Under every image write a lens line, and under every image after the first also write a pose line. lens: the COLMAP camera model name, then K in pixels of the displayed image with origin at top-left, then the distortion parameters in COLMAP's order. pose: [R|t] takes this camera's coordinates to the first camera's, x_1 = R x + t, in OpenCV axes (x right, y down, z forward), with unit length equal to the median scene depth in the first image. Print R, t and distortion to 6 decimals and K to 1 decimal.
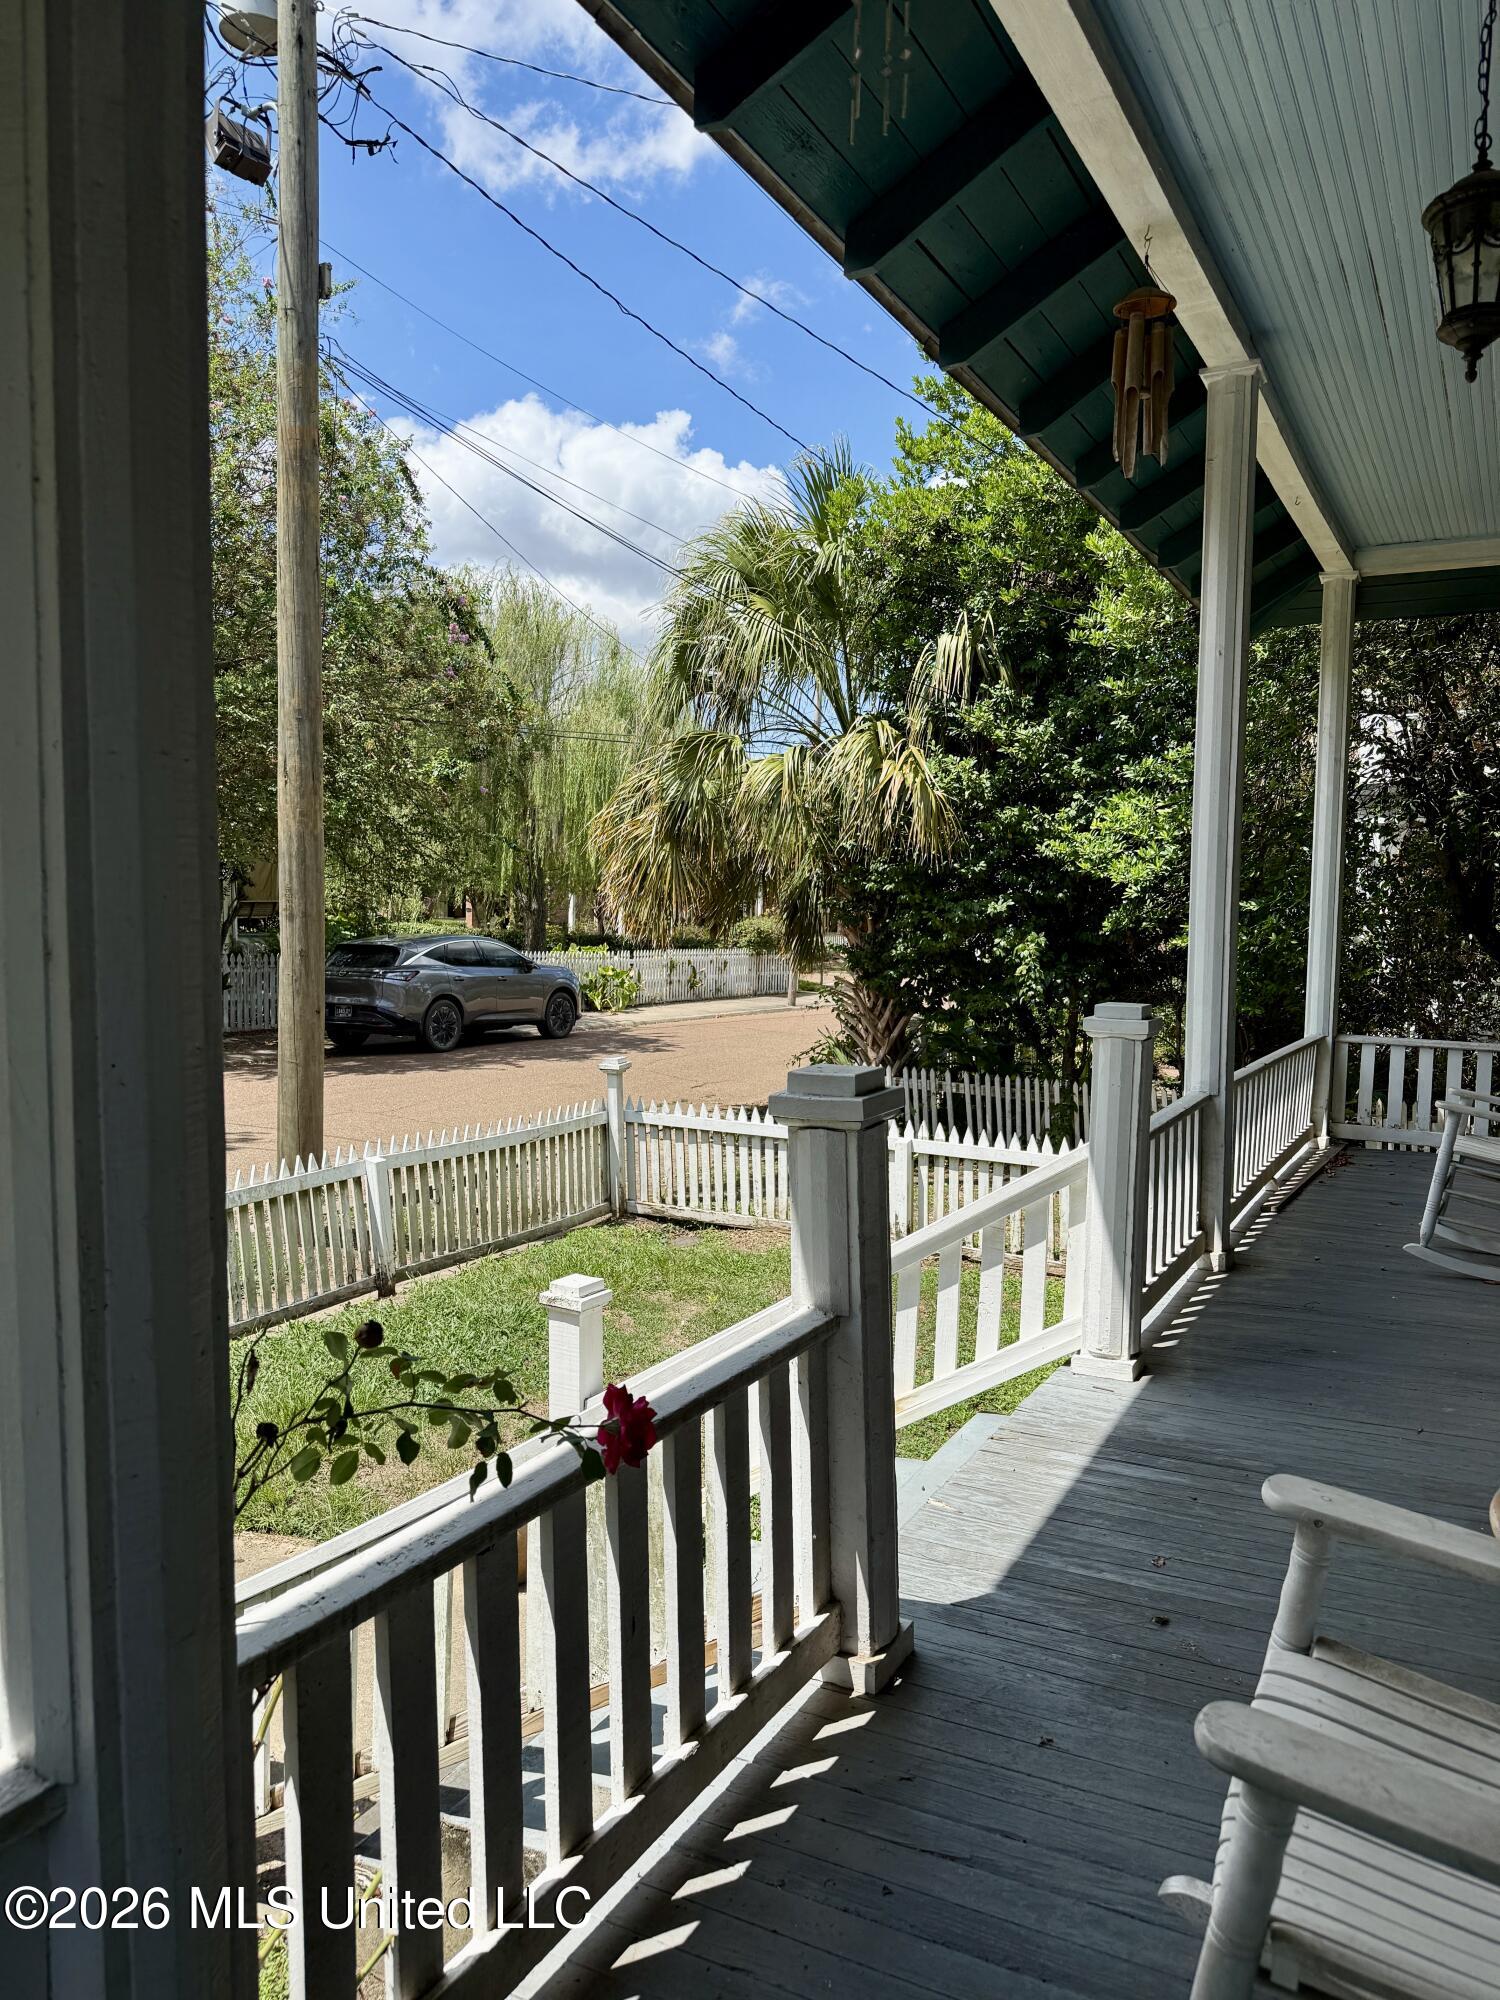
lens RADIAL K [[1408.0, 0, 725.8], [0, 1408.0, 1012.1], [0, 0, 1]] dist [0.126782, -0.217966]
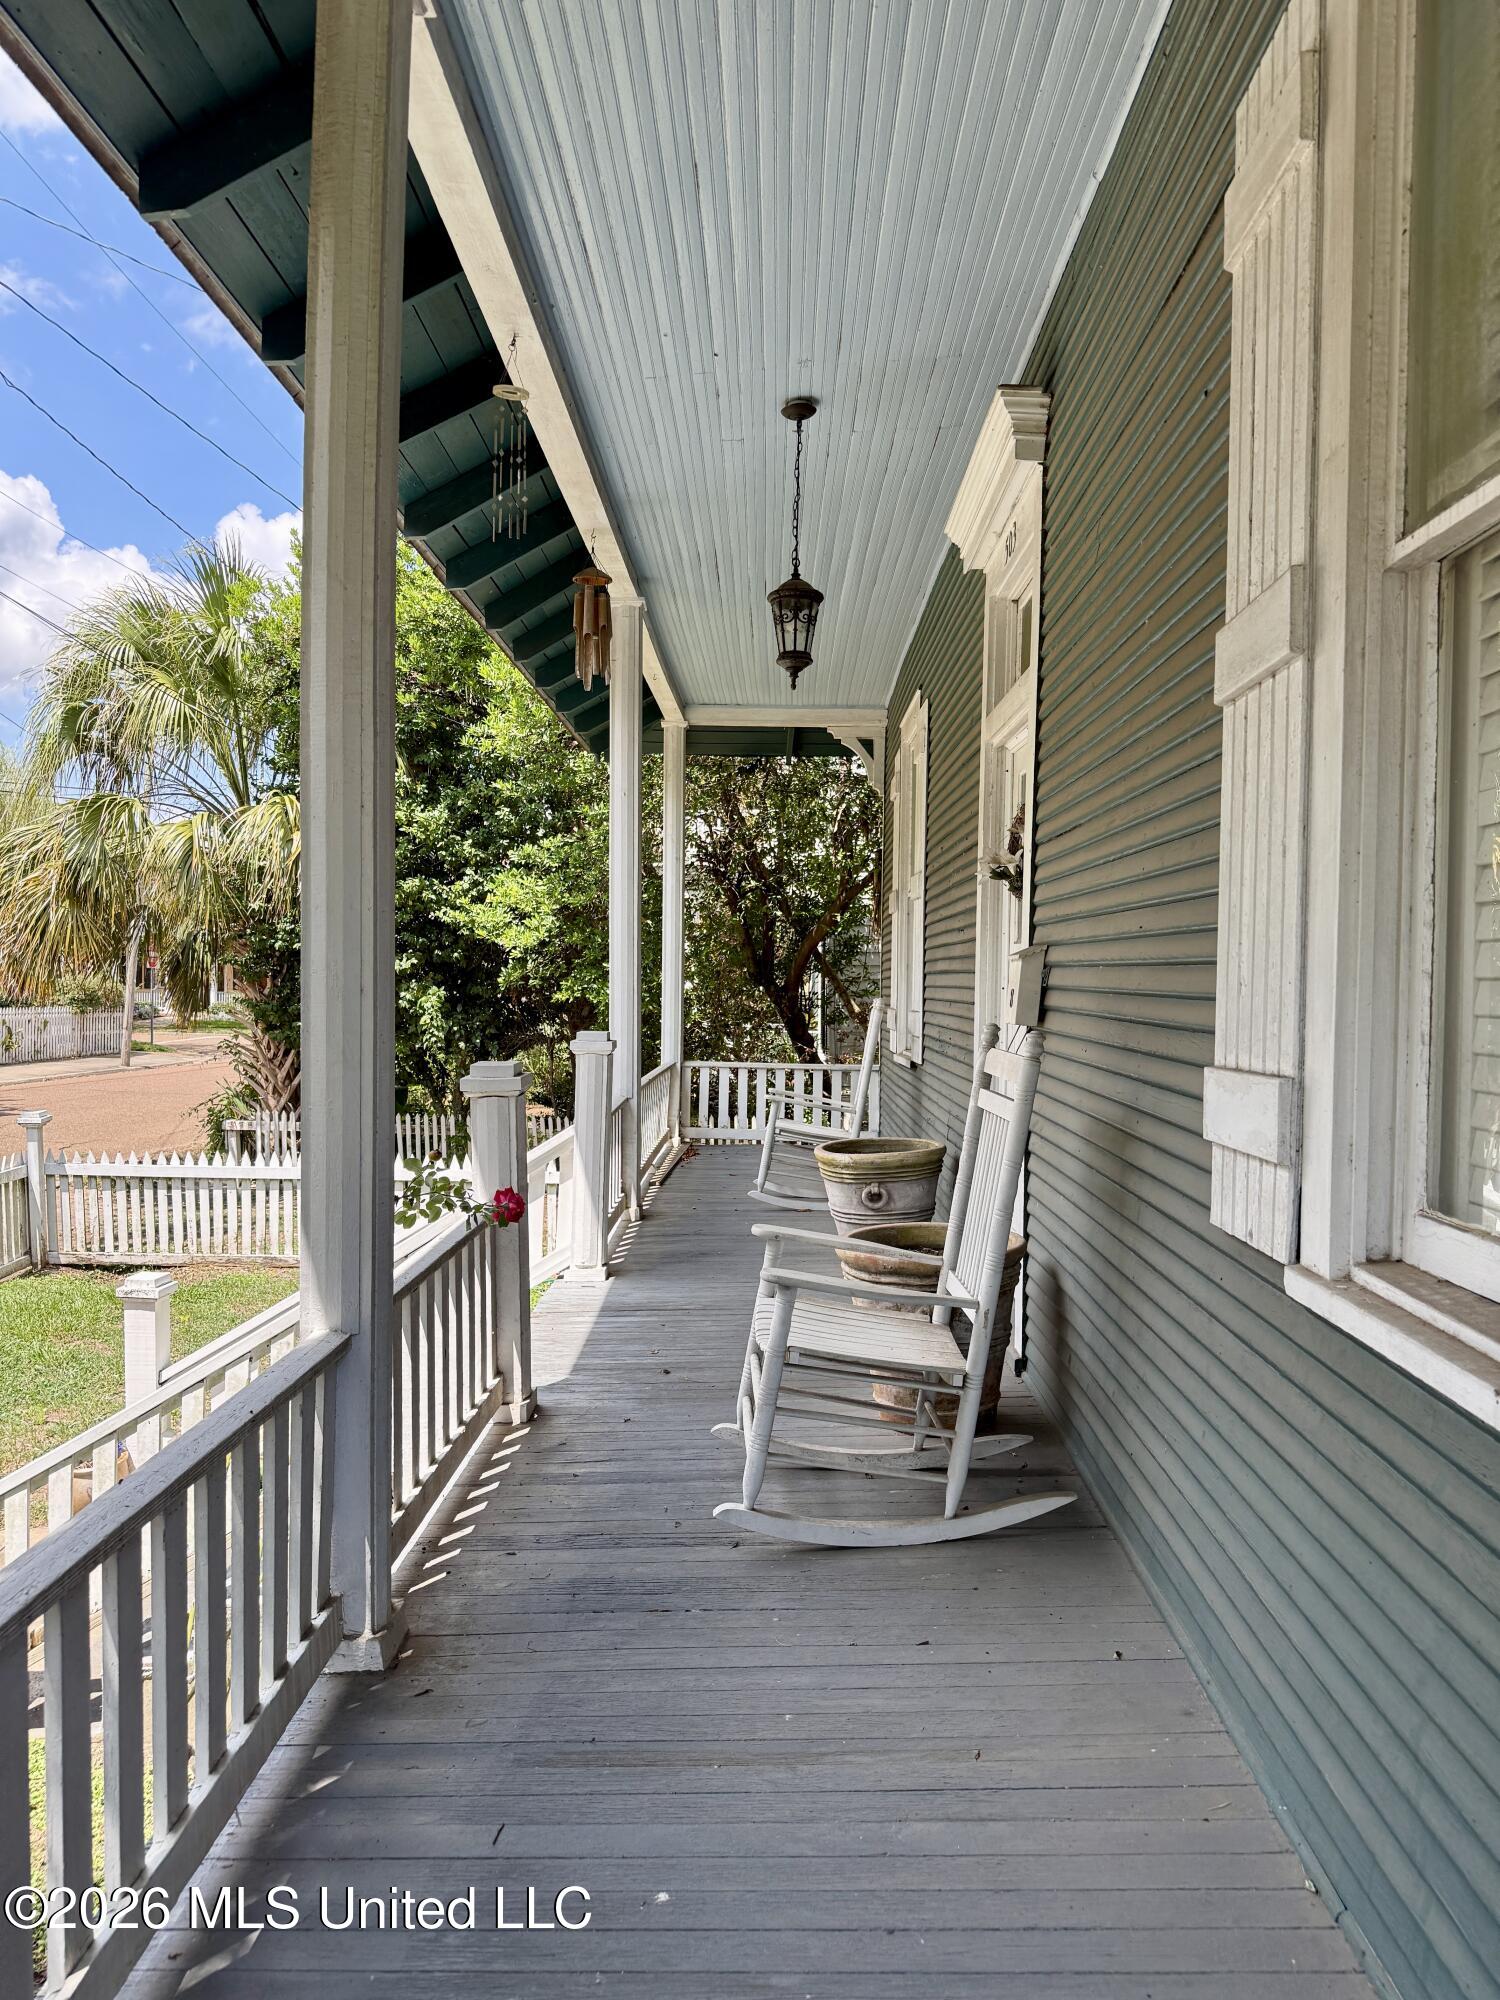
lens RADIAL K [[1408.0, 0, 725.8], [0, 1408.0, 1012.1], [0, 0, 1]] dist [0.126782, -0.217966]
pose [[0.891436, -0.015029, 0.452897, -0.100923], [0.032923, 0.998956, -0.031654, 0.009676], [-0.451948, 0.043129, 0.891001, -0.148150]]
